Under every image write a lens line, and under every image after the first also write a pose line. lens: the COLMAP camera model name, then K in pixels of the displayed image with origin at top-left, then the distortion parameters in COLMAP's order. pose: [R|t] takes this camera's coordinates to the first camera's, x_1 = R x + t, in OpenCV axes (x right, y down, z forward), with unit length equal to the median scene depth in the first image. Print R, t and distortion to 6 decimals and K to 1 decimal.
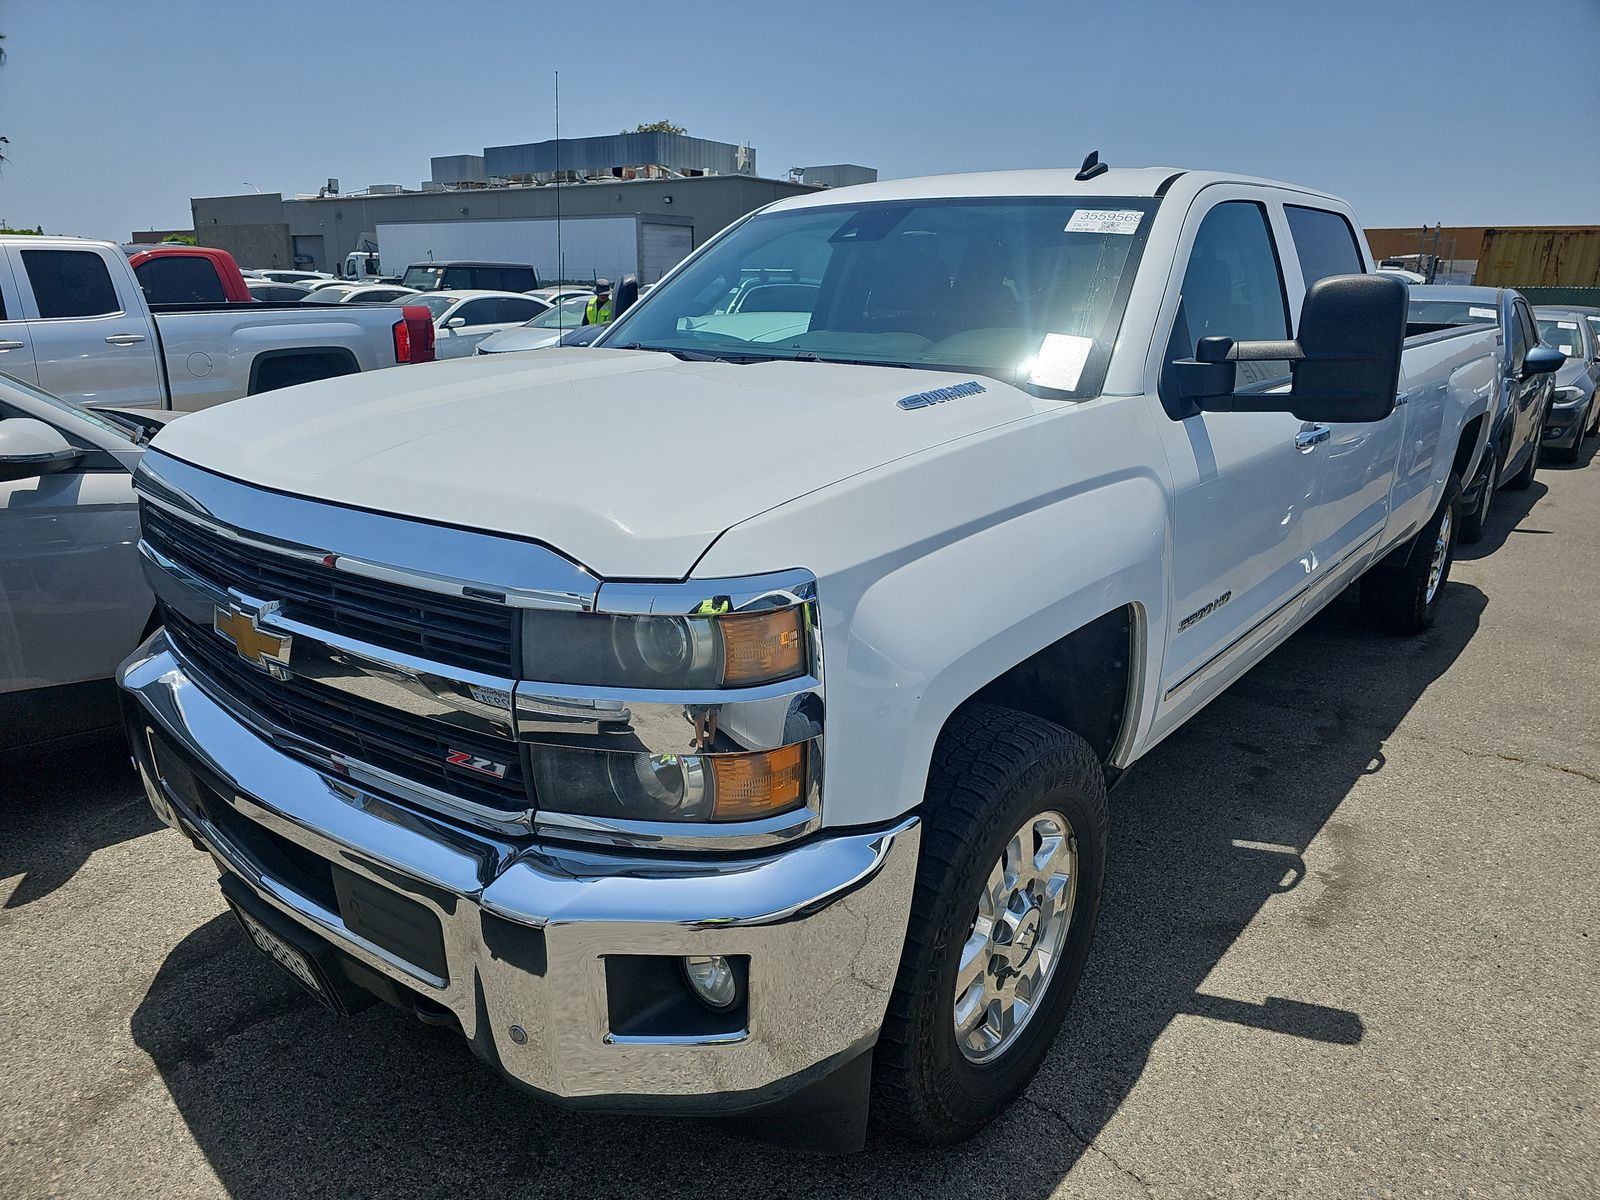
lens RADIAL K [[1053.5, 0, 798.5], [0, 1053.5, 588.1], [0, 0, 1]] dist [0.049543, -0.042548]
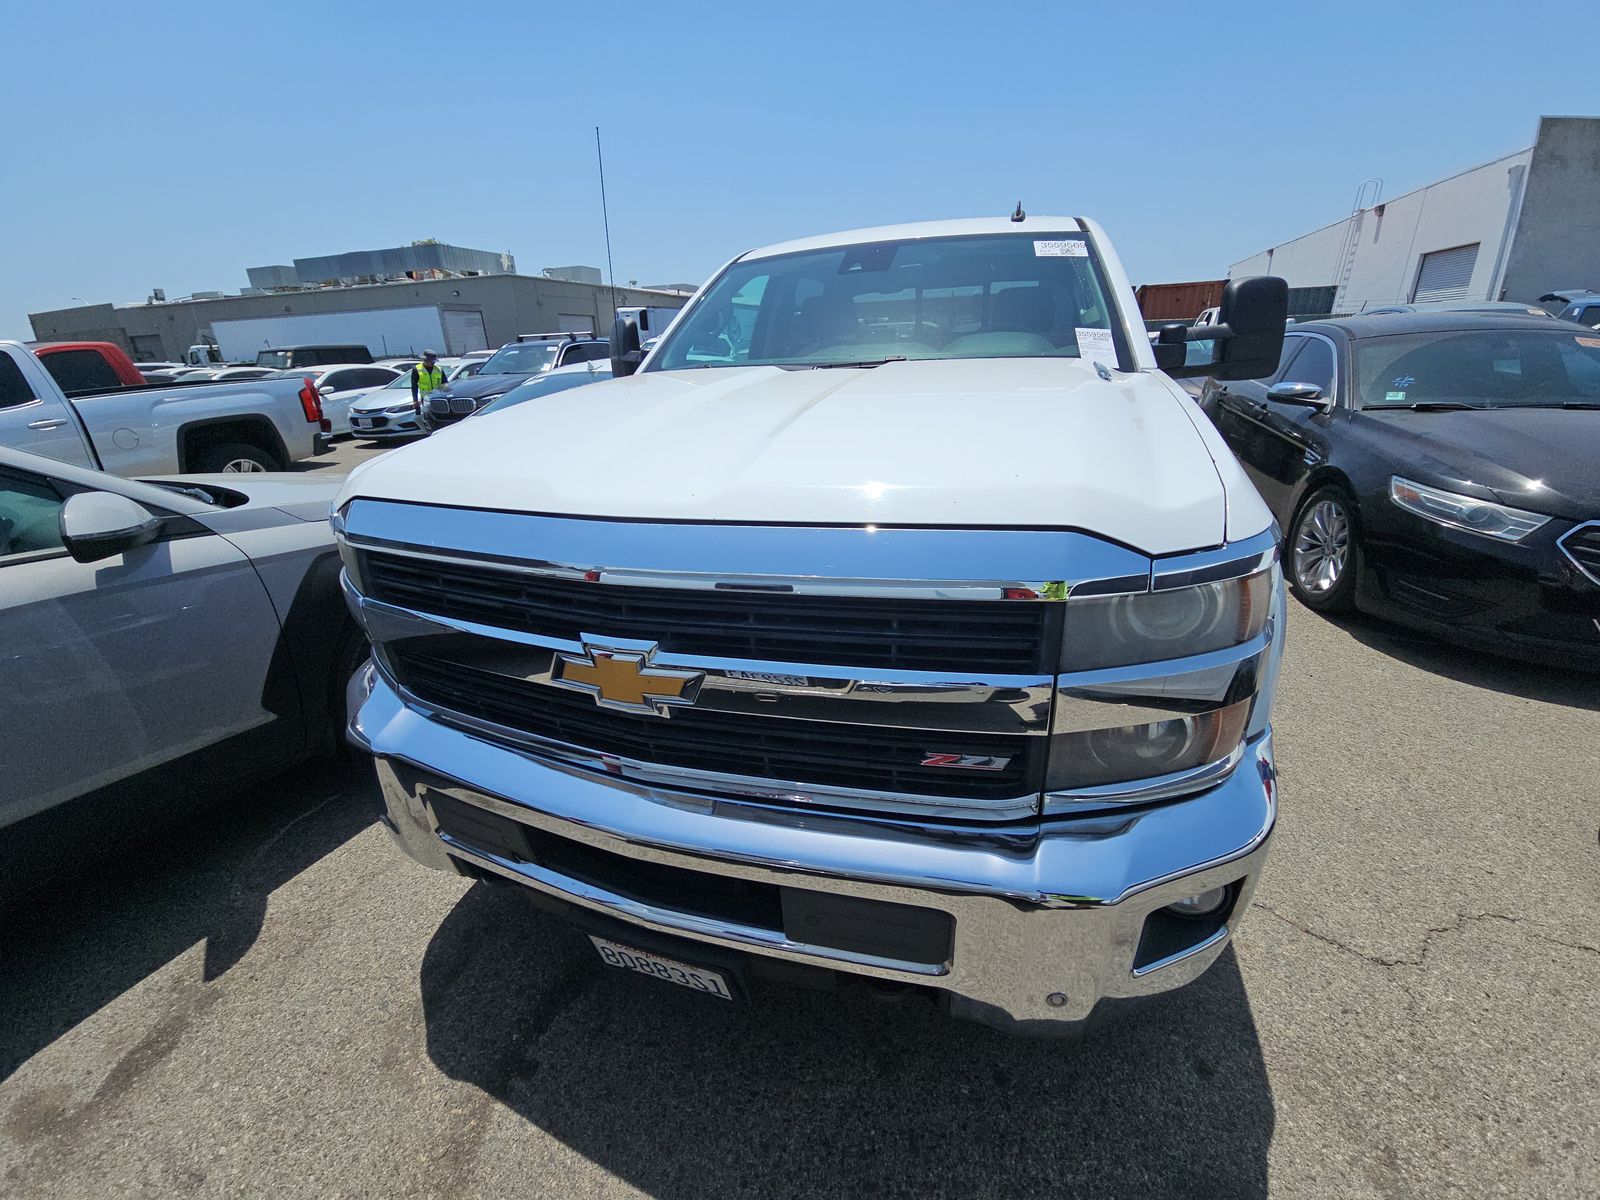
lens RADIAL K [[649.4, 0, 802.5], [0, 649.4, 588.9], [0, 0, 1]] dist [0.011995, -0.007989]
pose [[0.938608, -0.171176, 0.299524, -0.105357], [0.146424, 0.983804, 0.103395, -0.013968], [-0.312371, -0.053190, 0.948470, 0.082802]]
